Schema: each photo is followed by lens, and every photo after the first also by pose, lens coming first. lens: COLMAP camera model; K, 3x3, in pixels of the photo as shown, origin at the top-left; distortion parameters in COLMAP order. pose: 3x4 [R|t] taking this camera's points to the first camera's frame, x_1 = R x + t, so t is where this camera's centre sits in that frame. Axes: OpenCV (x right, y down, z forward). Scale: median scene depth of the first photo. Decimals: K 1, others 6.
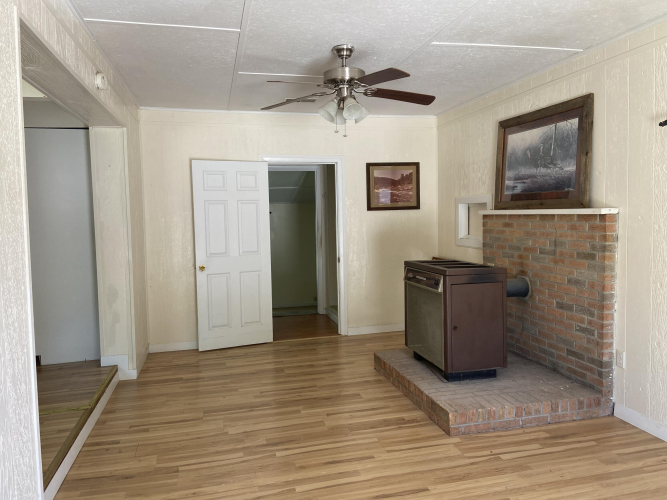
lens RADIAL K [[495.8, 0, 336.8], [0, 495.8, 246.3], [0, 0, 1]] dist [0.071850, -0.080974]
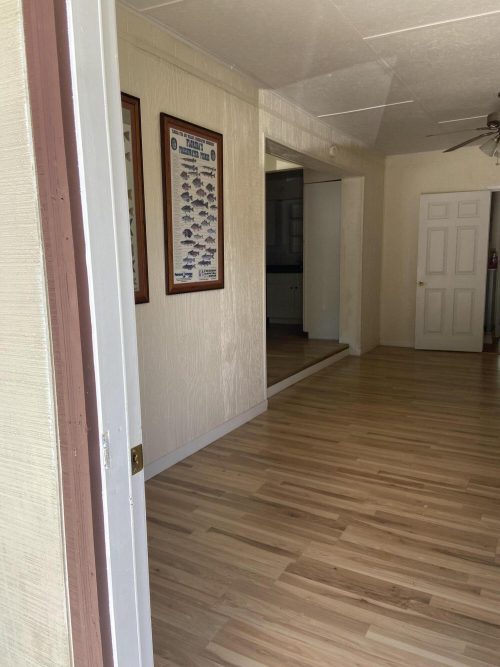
lens RADIAL K [[495.8, 0, 251.1], [0, 495.8, 333.7], [0, 0, 1]] dist [0.071850, -0.080974]
pose [[0.721045, 0.113197, -0.683579, 0.278762], [-0.038900, 0.991622, 0.123175, 0.029862], [0.691795, -0.062223, 0.719408, -0.195313]]
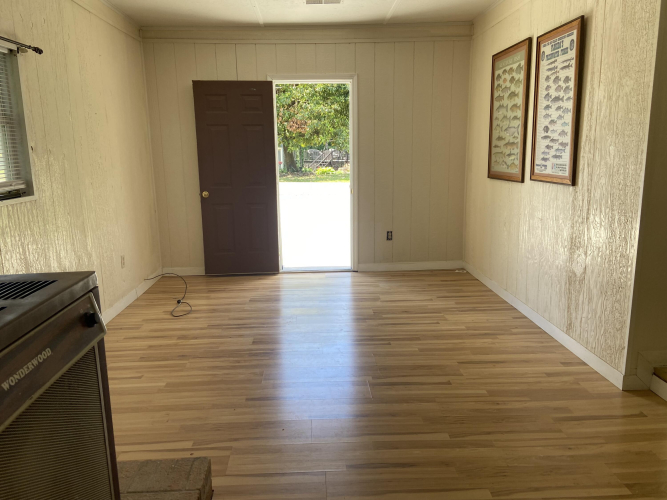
lens RADIAL K [[495.8, 0, 334.9], [0, 495.8, 248.8], [0, 0, 1]] dist [0.071850, -0.080974]
pose [[-0.981256, -0.002792, 0.192686, -0.025288], [0.047125, 0.966060, 0.253982, -0.037969], [-0.186856, 0.258302, -0.947821, 0.851809]]
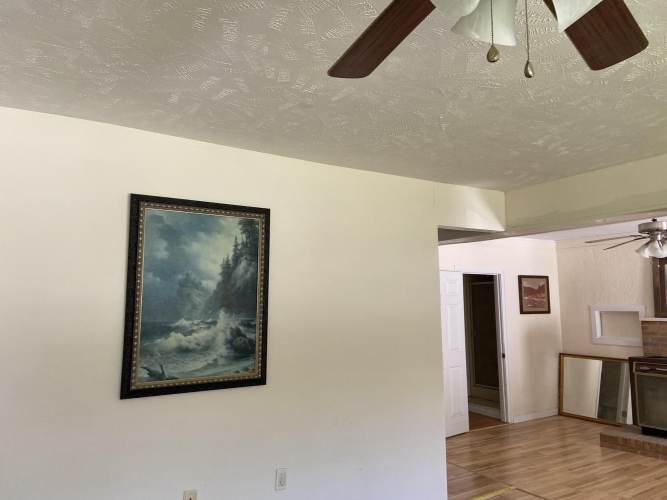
lens RADIAL K [[495.8, 0, 333.7], [0, 495.8, 248.4], [0, 0, 1]] dist [0.071850, -0.080974]
pose [[0.948398, 0.056441, 0.312018, -0.789939], [0.000761, 0.983622, -0.180243, -0.010056], [-0.317081, 0.171179, 0.932822, -0.024006]]
